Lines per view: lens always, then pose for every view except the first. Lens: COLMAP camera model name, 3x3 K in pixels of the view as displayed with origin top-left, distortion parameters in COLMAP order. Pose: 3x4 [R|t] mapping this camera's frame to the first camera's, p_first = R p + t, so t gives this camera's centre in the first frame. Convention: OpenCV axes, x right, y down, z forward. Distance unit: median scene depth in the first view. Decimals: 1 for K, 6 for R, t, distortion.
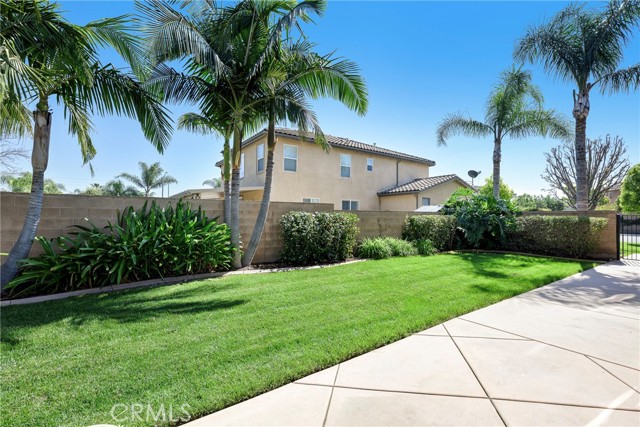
lens RADIAL K [[288.2, 0, 319.6], [0, 288.2, 217.6], [0, 0, 1]] dist [-0.001812, -0.000221]
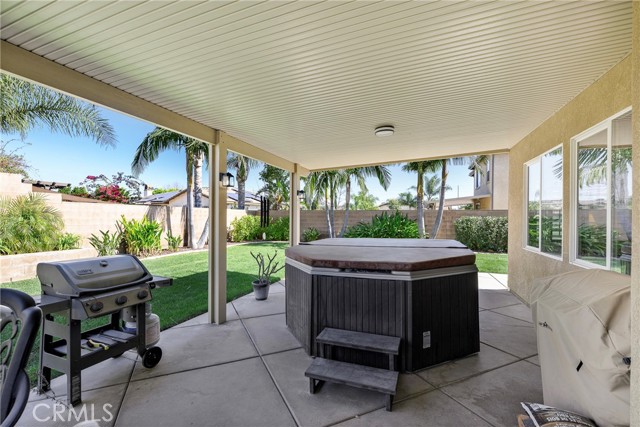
lens RADIAL K [[288.2, 0, 319.6], [0, 288.2, 217.6], [0, 0, 1]] dist [-0.001812, -0.000221]
pose [[0.595886, -0.001393, -0.803068, 0.924408], [-0.010101, 0.999906, -0.009229, 0.011113], [0.803005, 0.013611, 0.595816, -0.736793]]
